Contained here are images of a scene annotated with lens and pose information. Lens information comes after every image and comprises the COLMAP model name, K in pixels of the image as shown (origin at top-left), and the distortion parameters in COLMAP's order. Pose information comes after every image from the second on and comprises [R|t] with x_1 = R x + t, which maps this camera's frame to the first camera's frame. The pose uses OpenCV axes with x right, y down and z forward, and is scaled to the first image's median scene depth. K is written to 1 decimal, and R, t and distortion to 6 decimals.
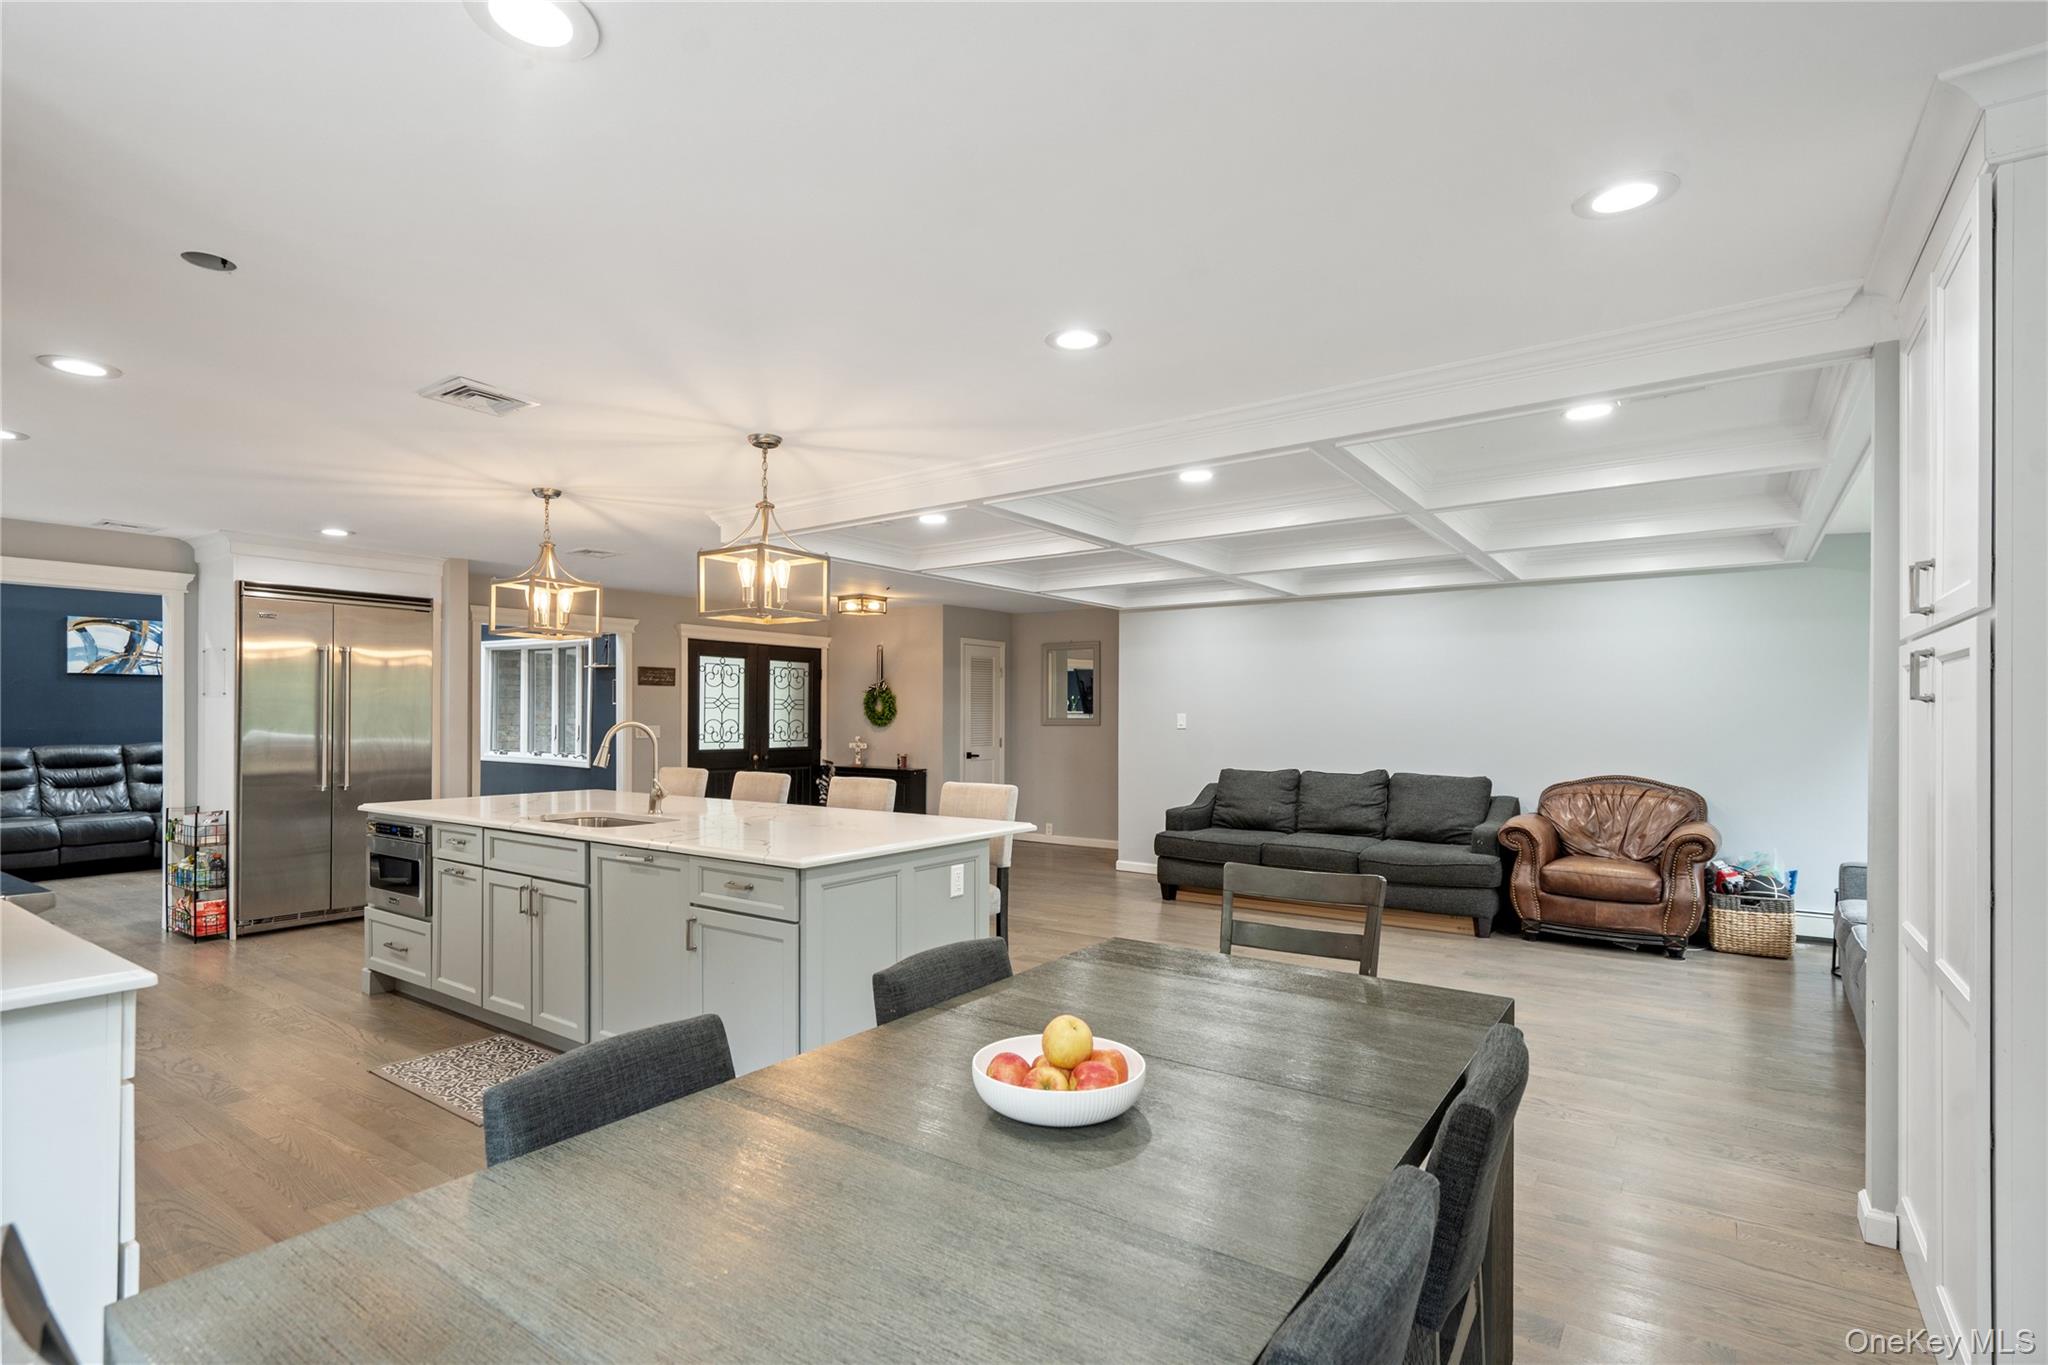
lens RADIAL K [[999.2, 0, 1026.1], [0, 999.2, 711.2], [0, 0, 1]] dist [0.000920, 0.000238]
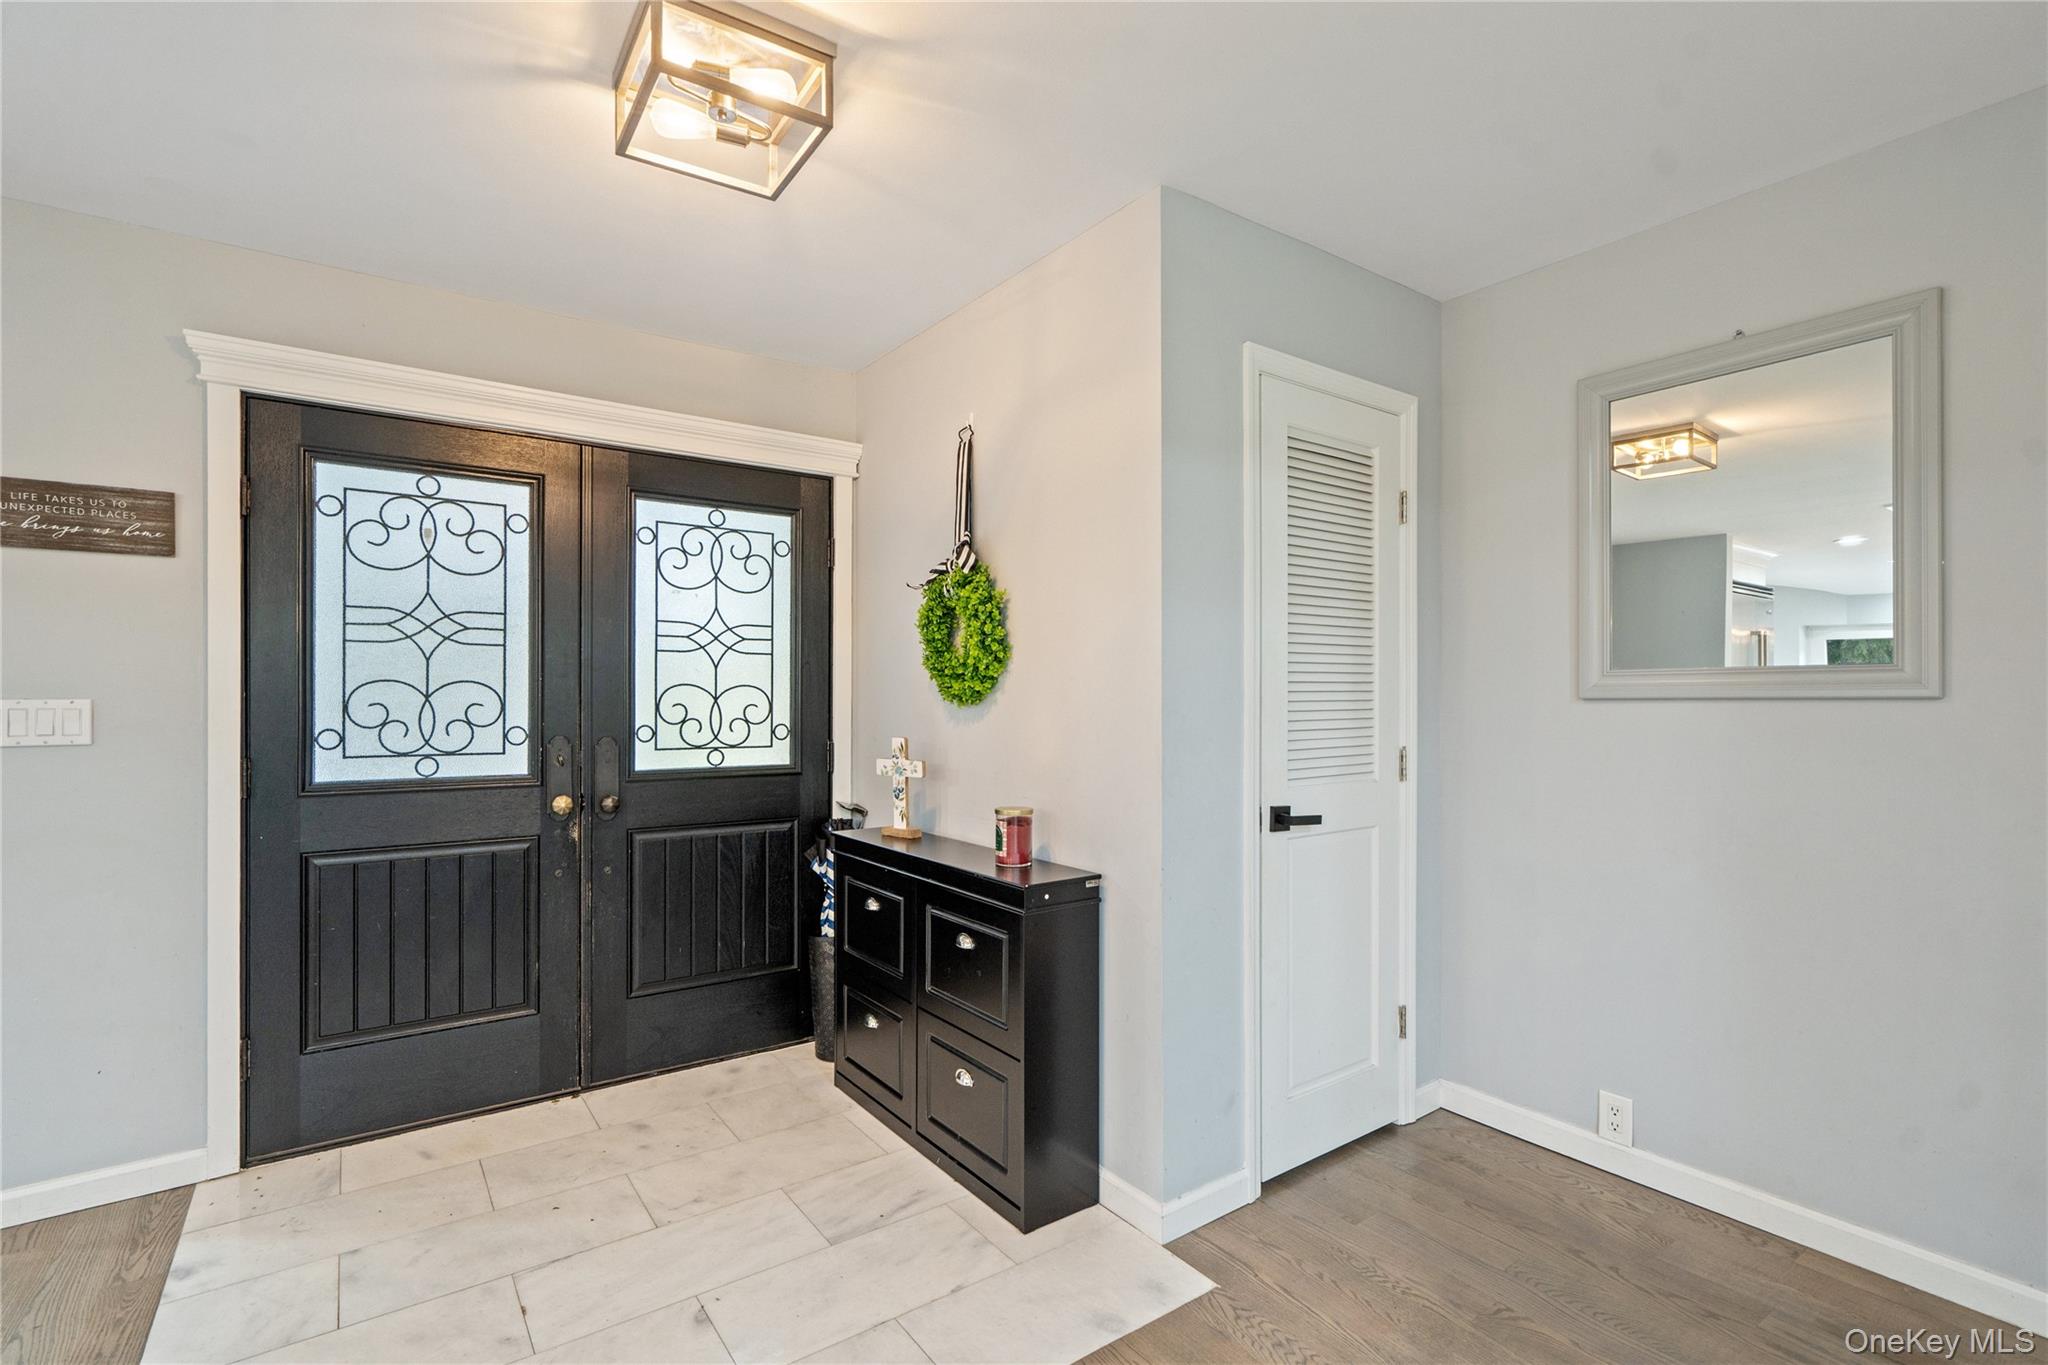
lens RADIAL K [[931.9, 0, 1026.9], [0, 931.9, 688.7], [0, 0, 1]] dist [0.002491, 0.000906]
pose [[0.940456, -0.005836, -0.339865, -0.036843], [0.004137, 0.999975, -0.005722, 0.012401], [0.339890, 0.003976, 0.940457, 0.755331]]
